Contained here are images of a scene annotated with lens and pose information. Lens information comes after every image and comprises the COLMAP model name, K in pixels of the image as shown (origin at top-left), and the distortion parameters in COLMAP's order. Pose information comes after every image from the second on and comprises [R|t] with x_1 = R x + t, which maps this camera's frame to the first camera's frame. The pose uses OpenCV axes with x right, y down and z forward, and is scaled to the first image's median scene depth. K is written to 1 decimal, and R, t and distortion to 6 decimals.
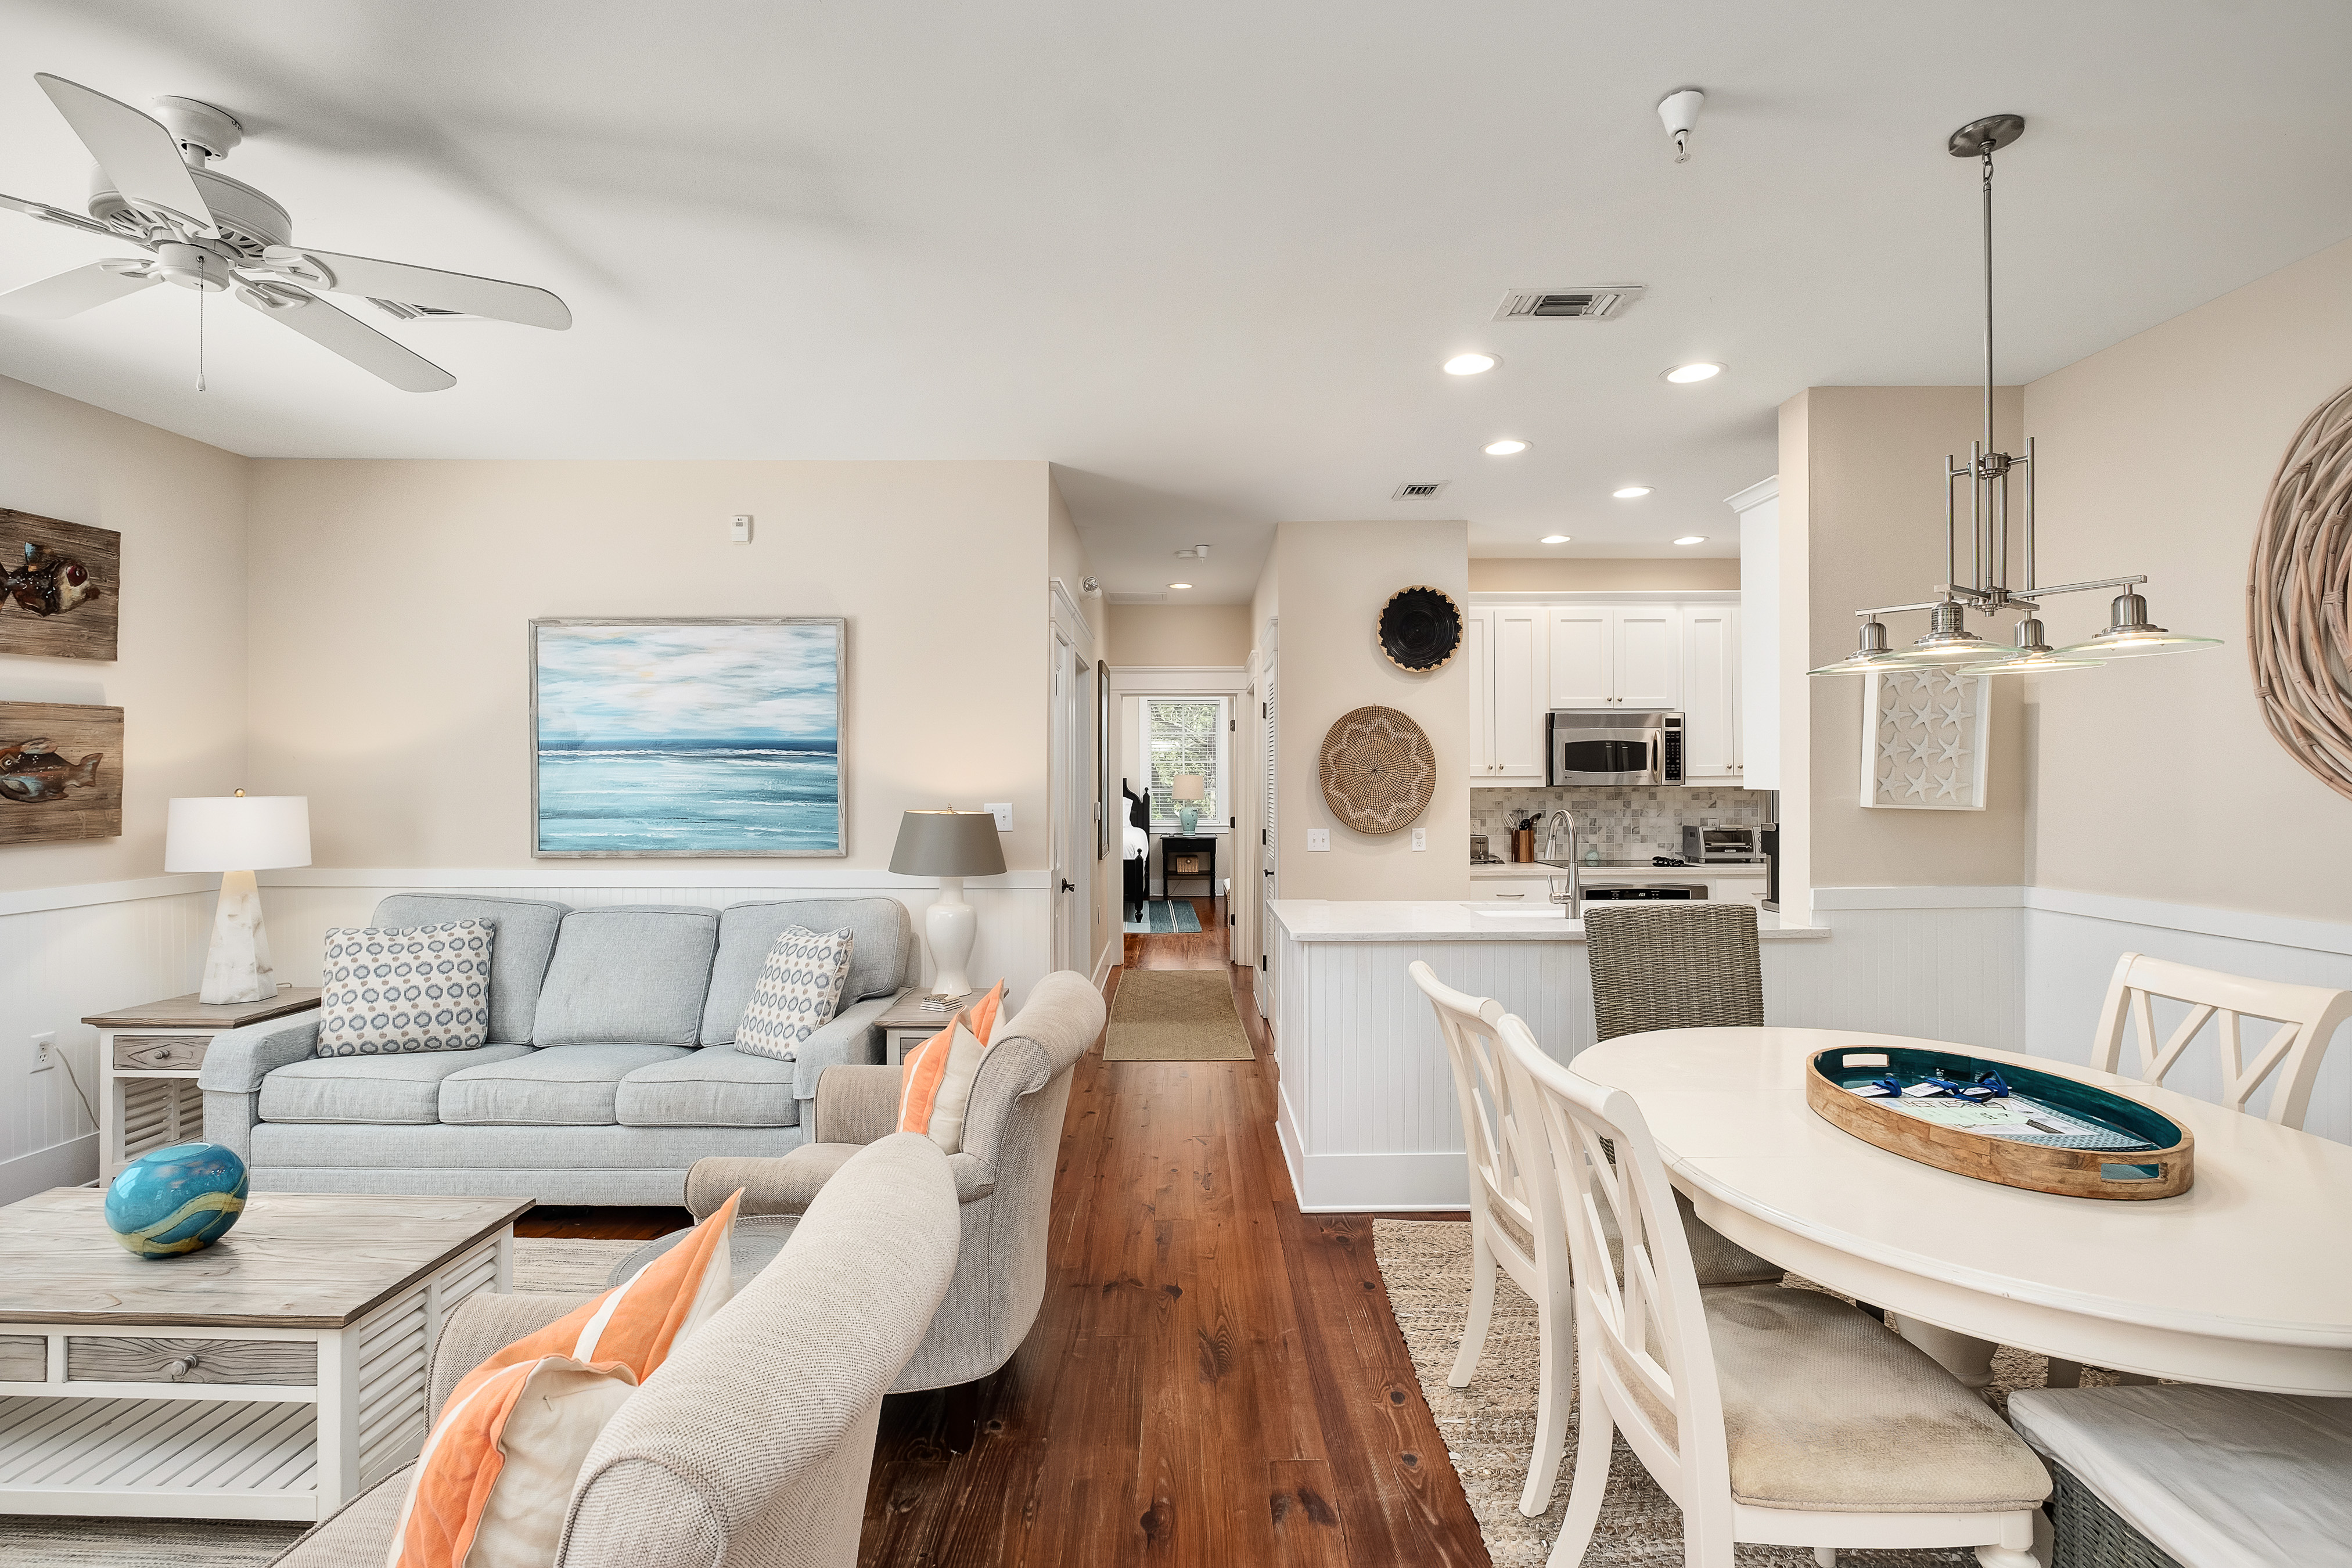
lens RADIAL K [[1073.6, 0, 1185.2], [0, 1073.6, 781.5], [0, 0, 1]] dist [-0.006600, -0.001201]
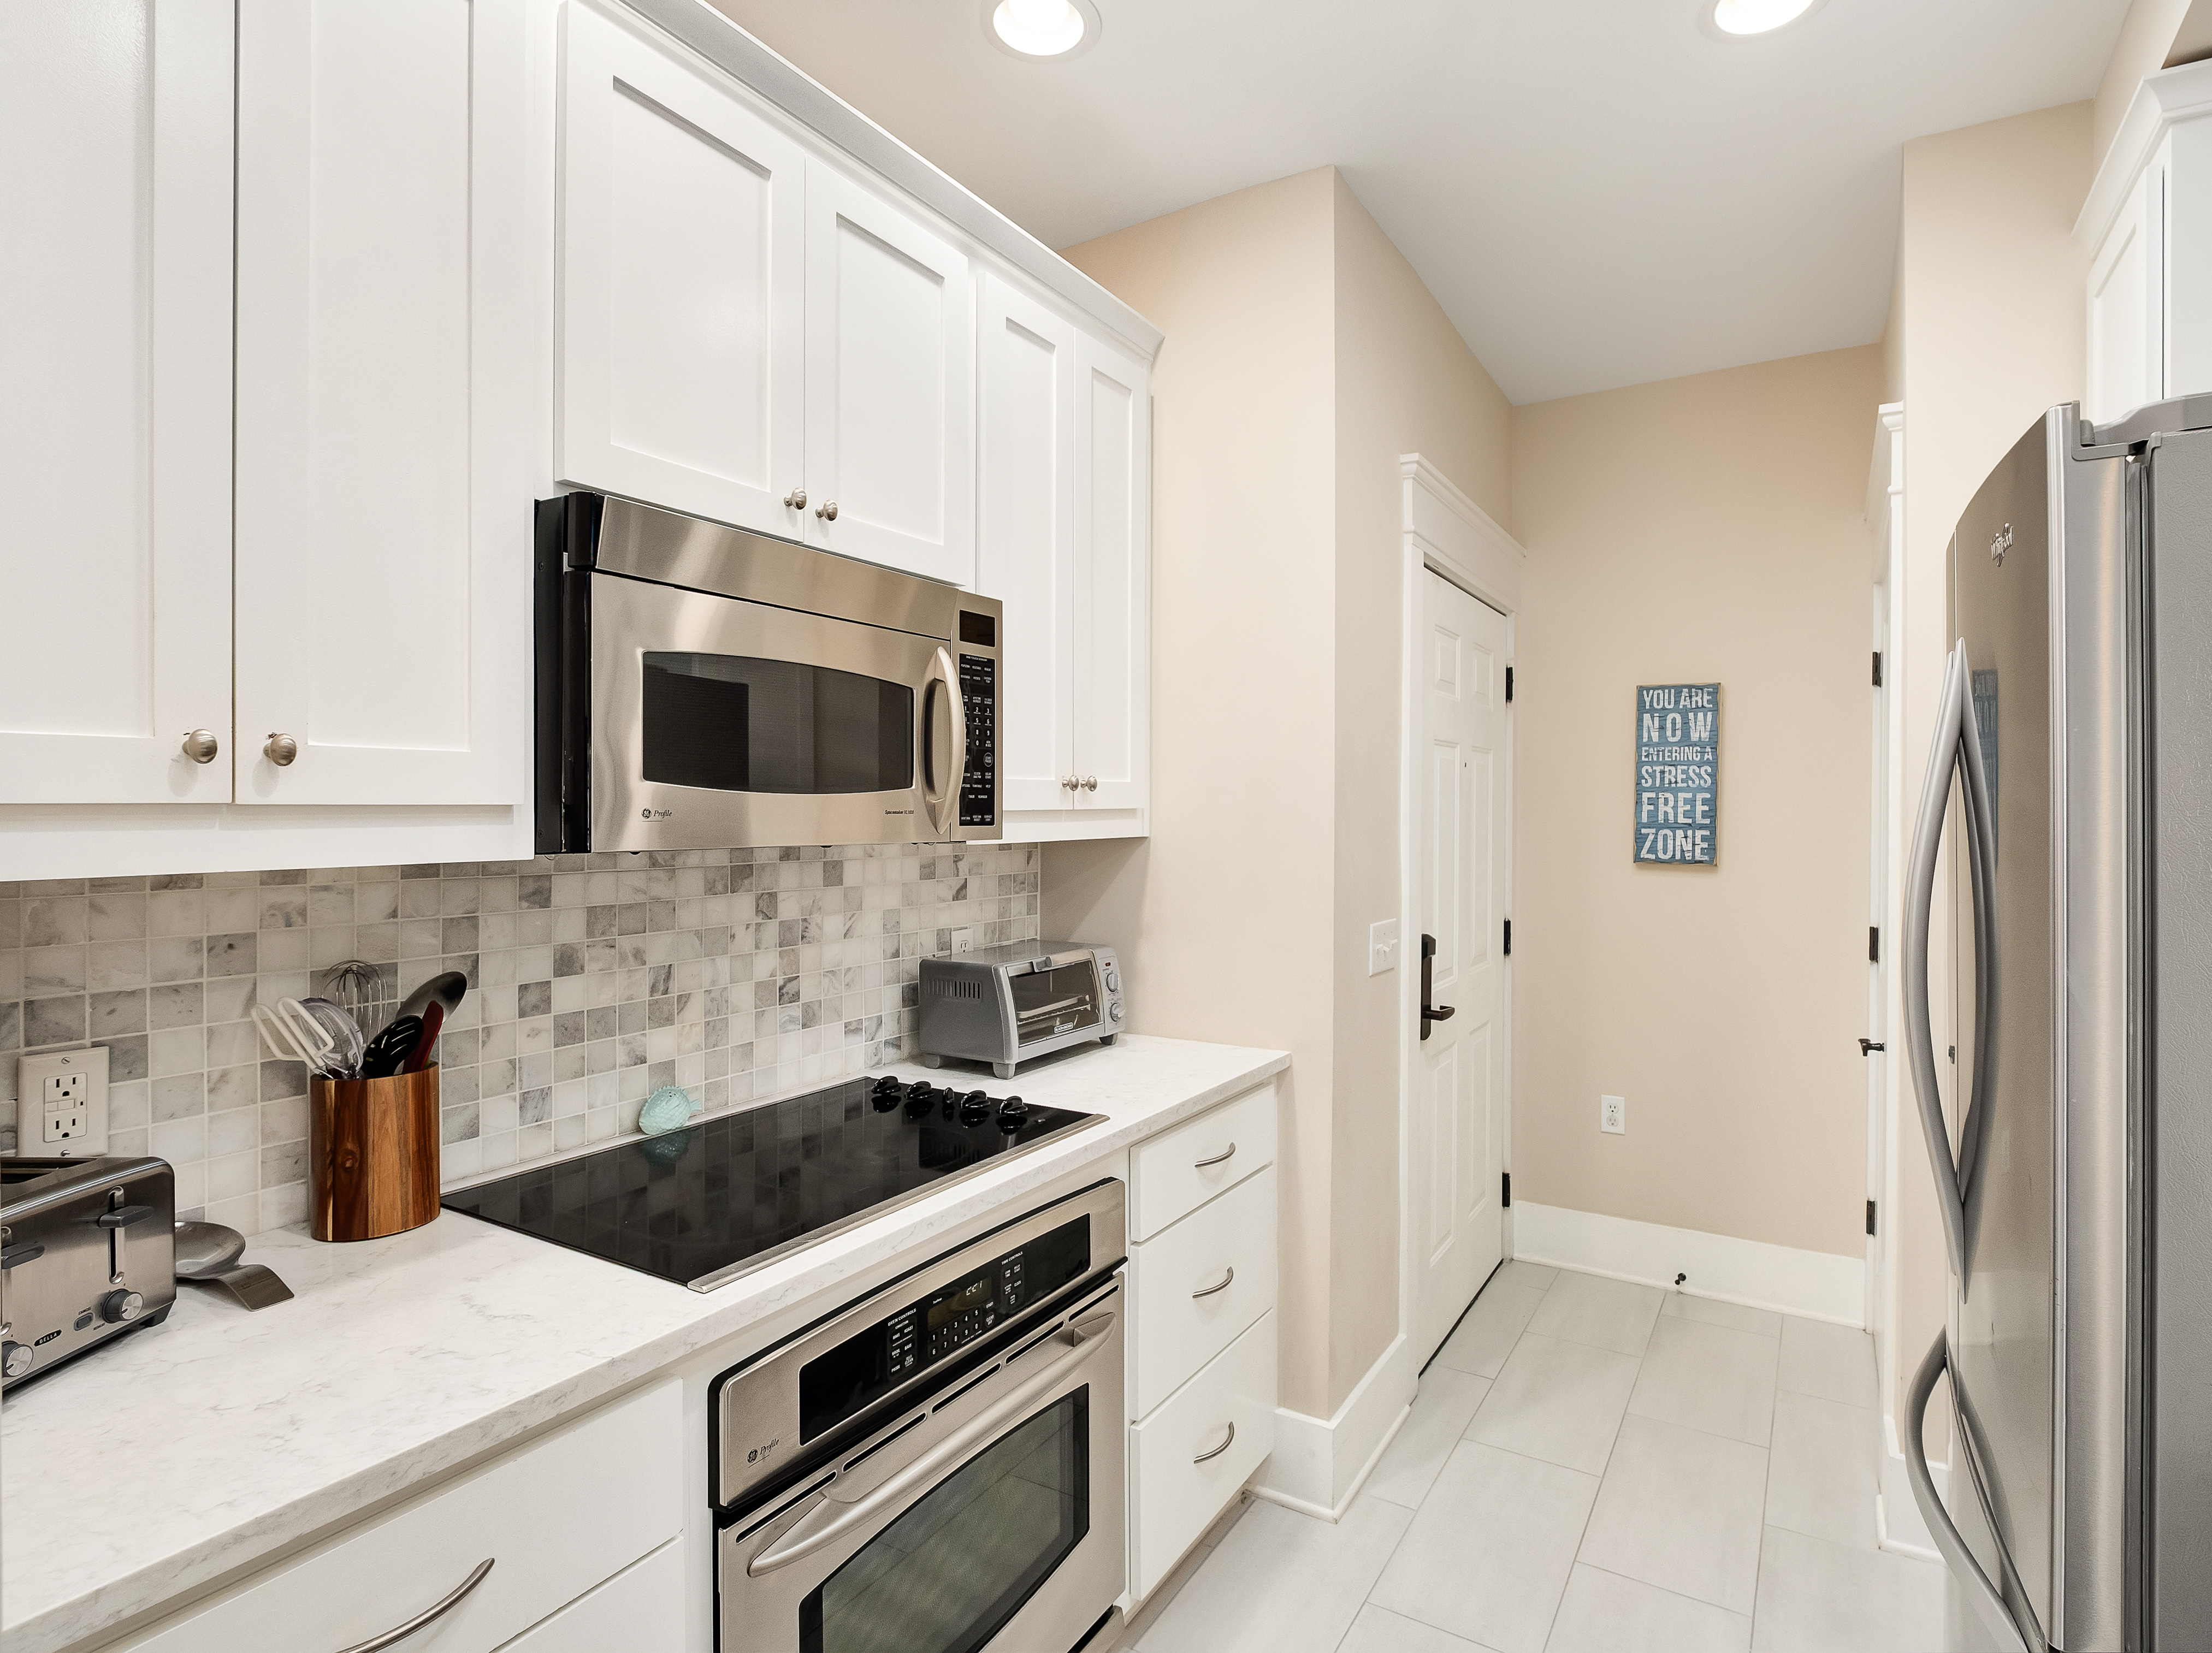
lens RADIAL K [[1124.0, 0, 1182.2], [0, 1124.0, 816.4], [0, 0, 1]] dist [-0.002961, -0.001856]
pose [[0.491915, 0.002346, 0.870640, 0.294506], [-0.003465, 0.999994, -0.000737, -0.004693], [-0.870636, -0.002654, 0.491920, 1.099841]]
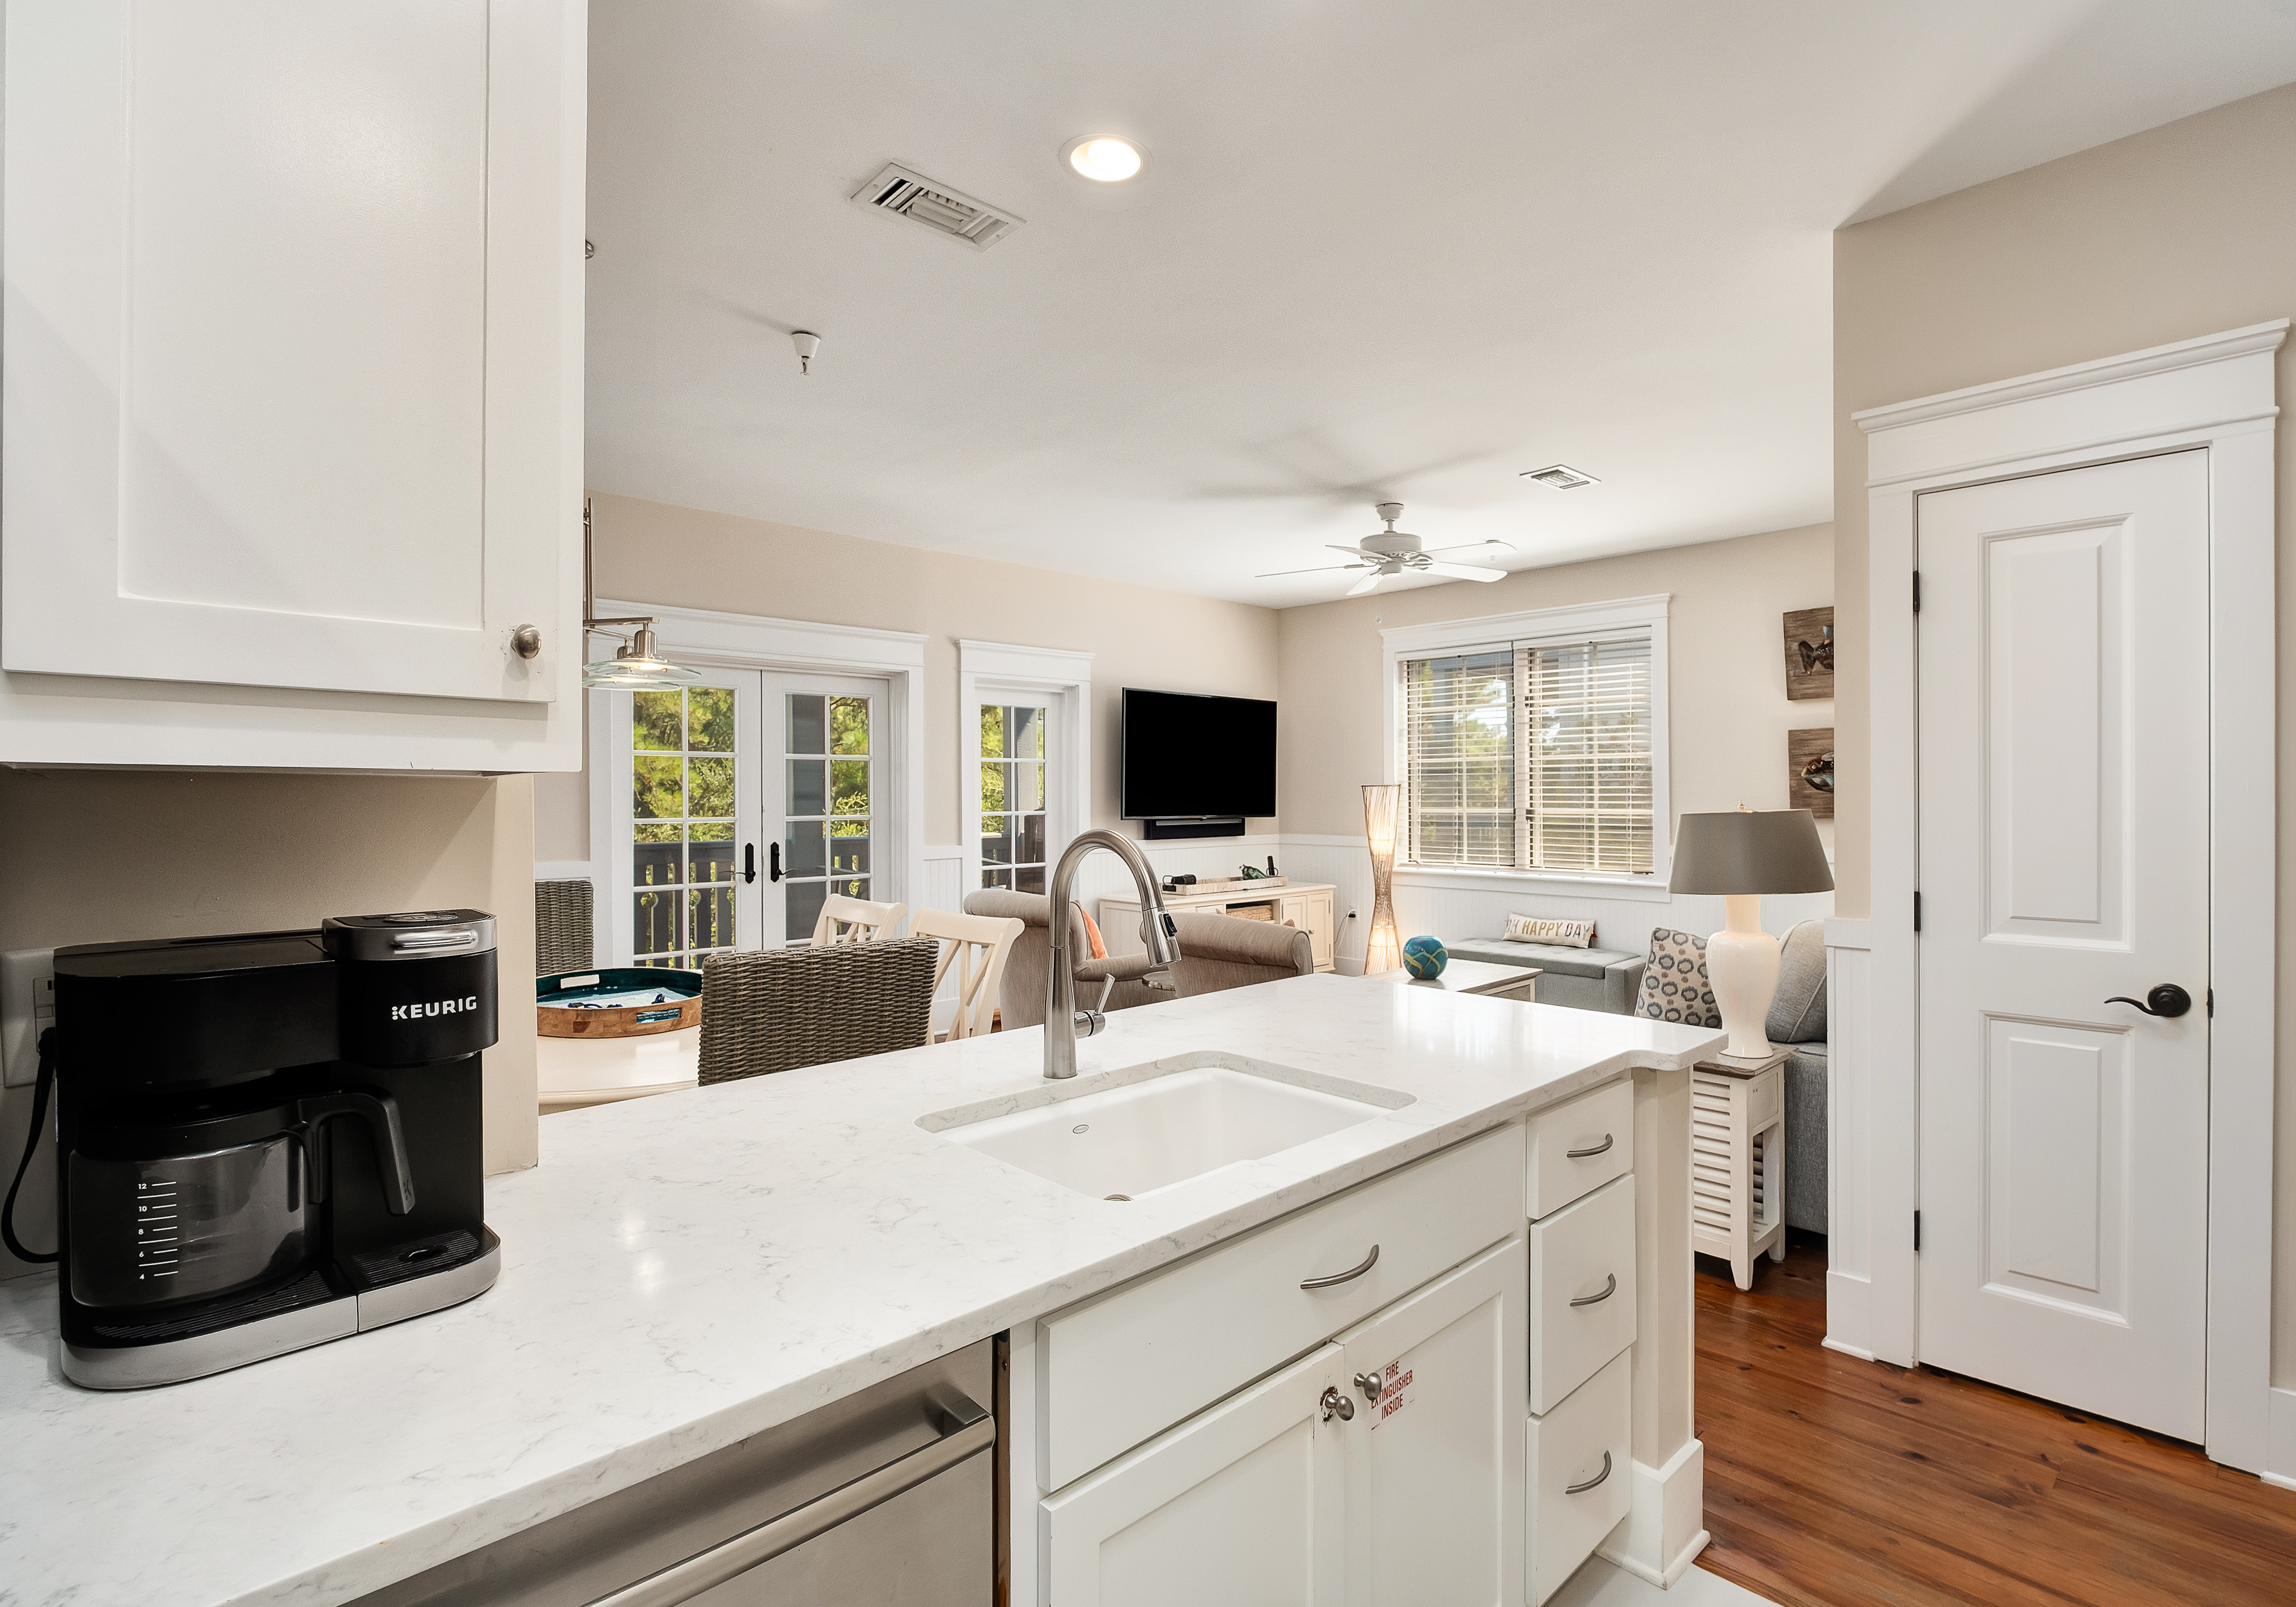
lens RADIAL K [[1099.6, 0, 1230.5], [0, 1099.6, 804.2], [0, 0, 1]] dist [-0.000262, -0.000144]
pose [[-0.698091, 0.012543, -0.715899, 0.544297], [0.003564, 0.999895, 0.014043, 0.009319], [0.716000, 0.007251, -0.698063, 1.194515]]
